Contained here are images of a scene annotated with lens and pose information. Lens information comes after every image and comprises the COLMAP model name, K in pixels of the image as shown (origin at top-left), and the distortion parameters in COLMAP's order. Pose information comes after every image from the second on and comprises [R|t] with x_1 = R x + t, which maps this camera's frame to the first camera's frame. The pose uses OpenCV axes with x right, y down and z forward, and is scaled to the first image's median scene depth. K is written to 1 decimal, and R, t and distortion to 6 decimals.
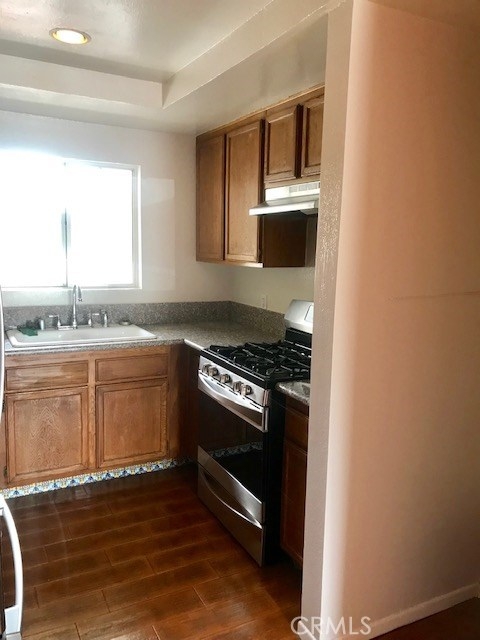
lens RADIAL K [[525.1, 0, 238.5], [0, 525.1, 318.9], [0, 0, 1]] dist [0.007300, -0.002736]
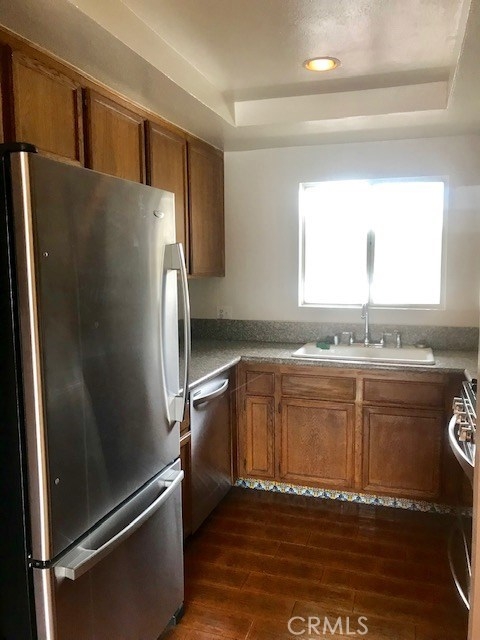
lens RADIAL K [[525.1, 0, 240.5], [0, 525.1, 320.5], [0, 0, 1]] dist [0.007300, -0.002736]
pose [[0.696181, 0.054649, -0.715783, 0.268745], [-0.083161, 0.996525, -0.004801, -0.007071], [0.713033, 0.062868, 0.698306, 0.137170]]
